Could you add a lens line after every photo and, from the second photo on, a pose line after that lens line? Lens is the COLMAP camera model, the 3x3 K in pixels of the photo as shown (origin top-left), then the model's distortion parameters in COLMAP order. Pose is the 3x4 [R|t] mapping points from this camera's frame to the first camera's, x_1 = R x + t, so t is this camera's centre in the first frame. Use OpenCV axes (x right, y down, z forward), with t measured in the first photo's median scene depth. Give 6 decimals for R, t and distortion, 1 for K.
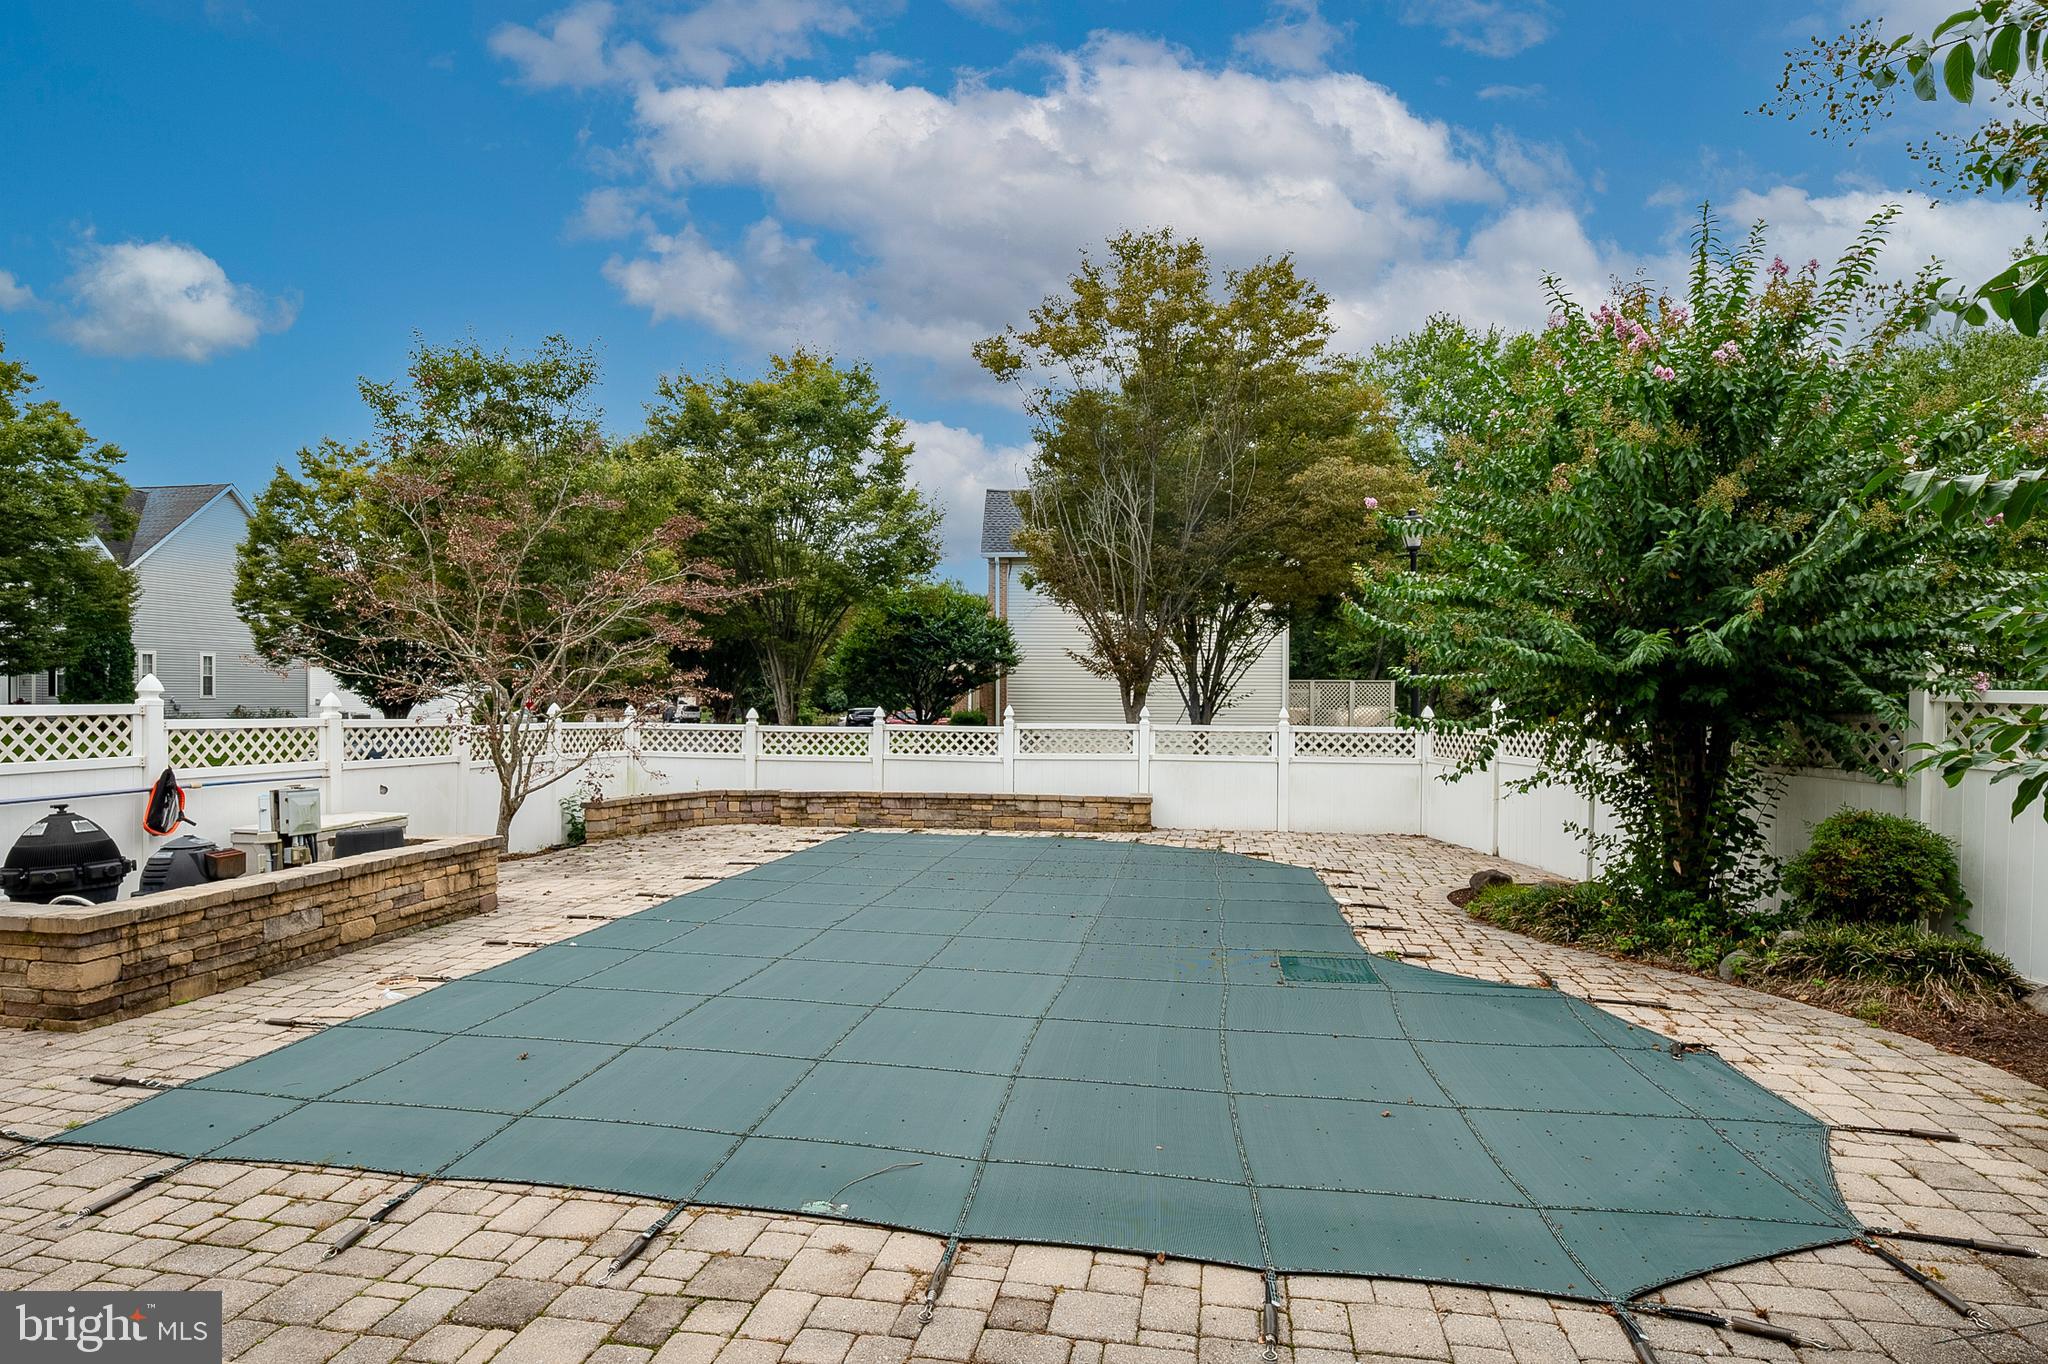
lens RADIAL K [[1116.1, 0, 1029.0], [0, 1116.1, 697.0], [0, 0, 1]] dist [-0.003811, -0.000641]
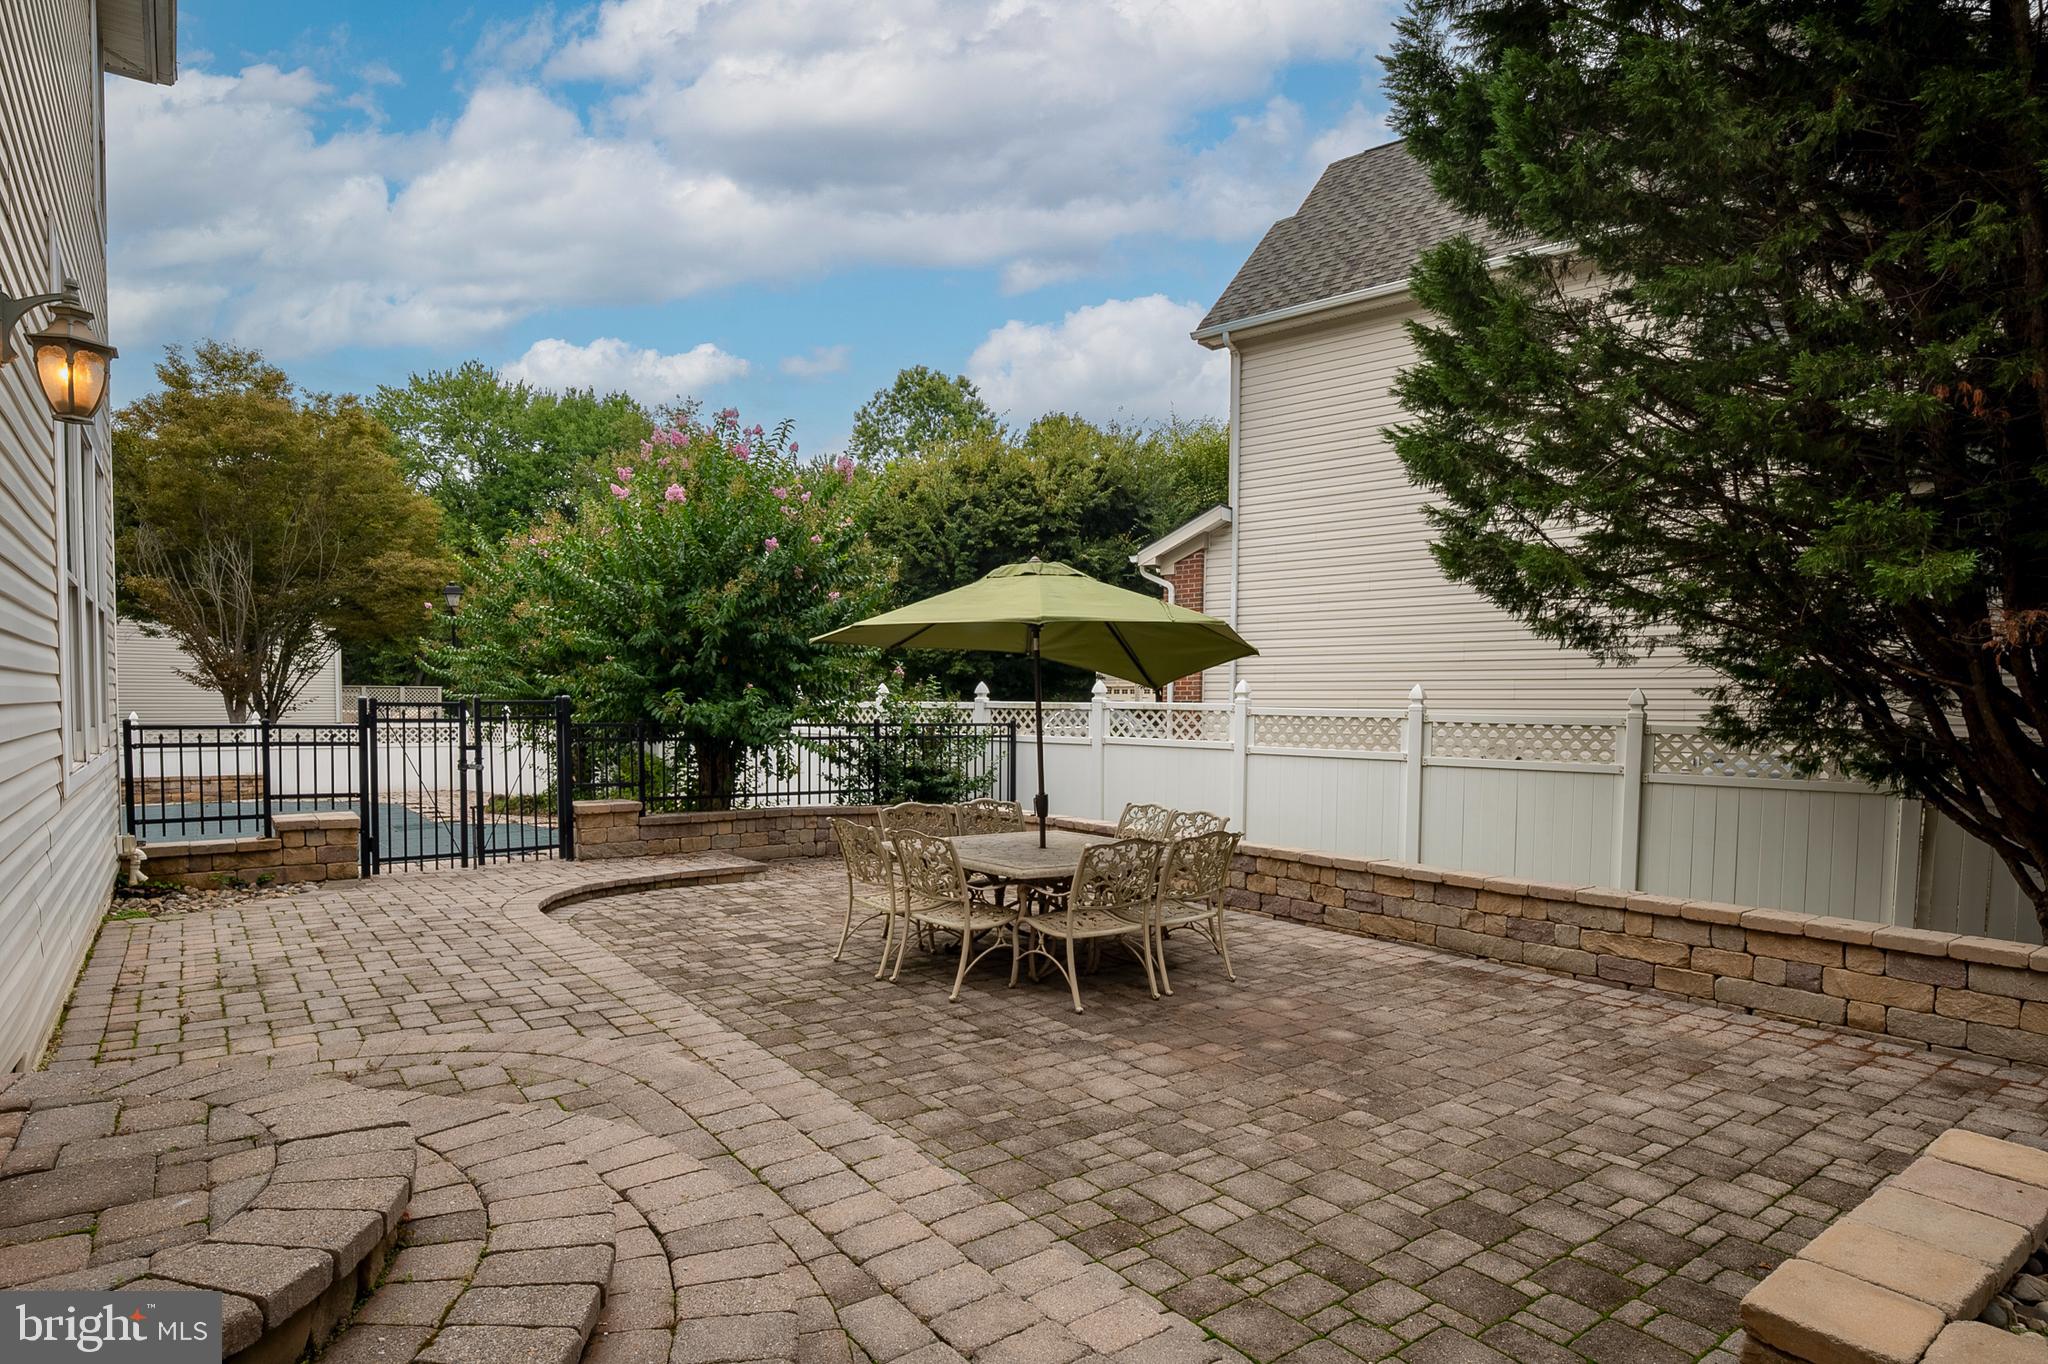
lens RADIAL K [[1107.8, 0, 1004.3], [0, 1107.8, 760.4], [0, 0, 1]] dist [-0.002229, -0.000272]
pose [[0.705295, -0.038171, 0.707885, -0.124036], [-0.002200, 0.998427, 0.056029, -0.005870], [-0.708910, -0.041075, 0.704102, -0.371300]]
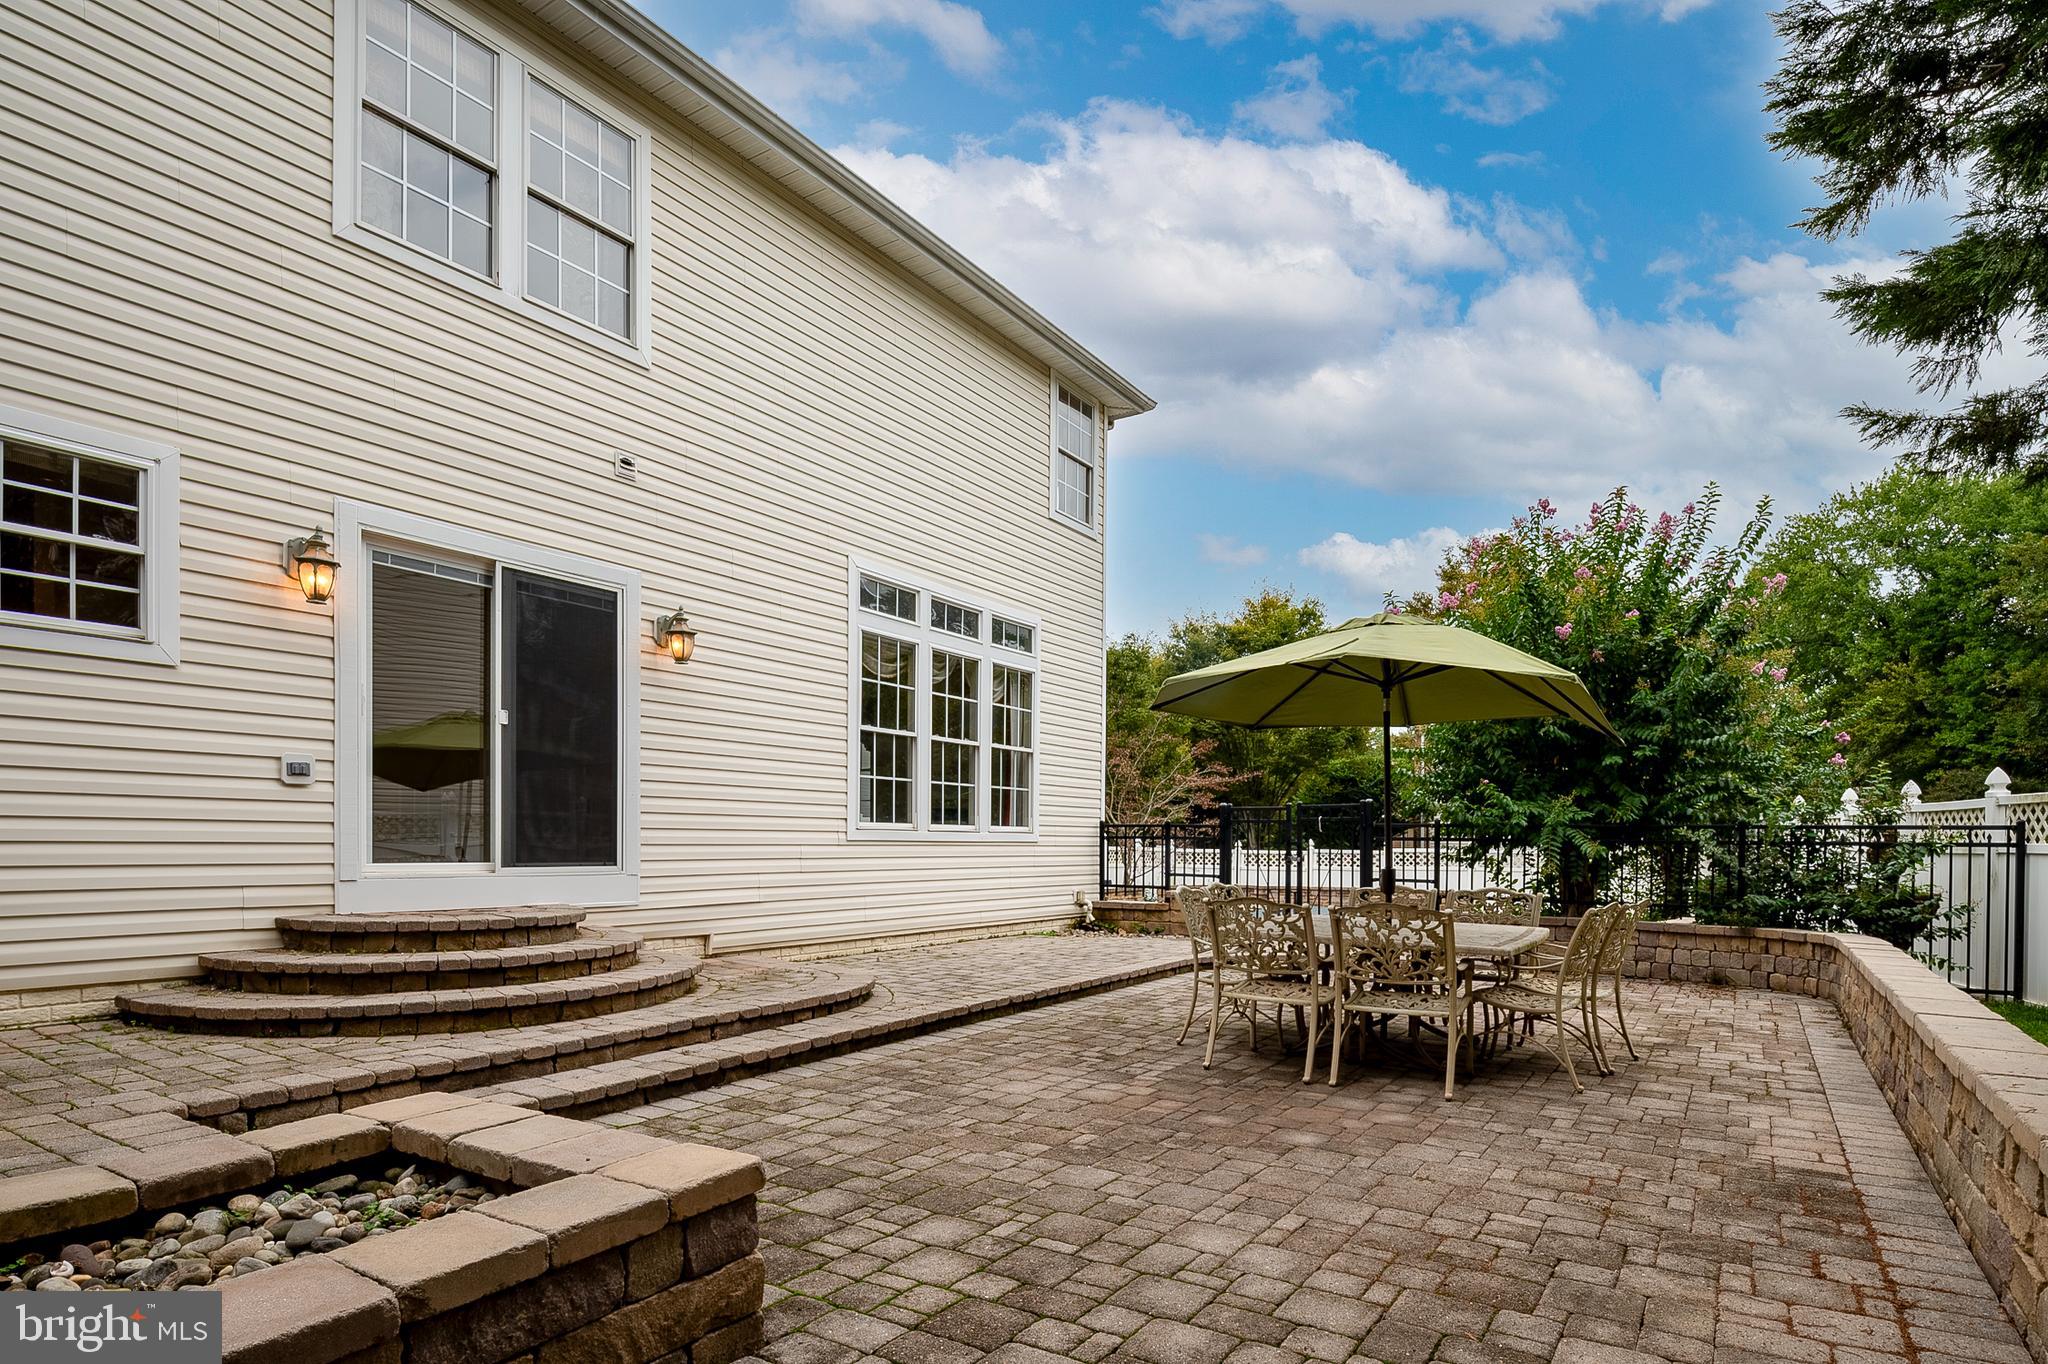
lens RADIAL K [[1091.9, 0, 1017.0], [0, 1091.9, 820.8], [0, 0, 1]] dist [0.001039, 0.000504]
pose [[0.910032, -0.006009, -0.414494, 0.092011], [-0.003646, 0.999740, -0.022500, 0.011911], [0.414521, 0.021987, 0.909774, -0.442499]]
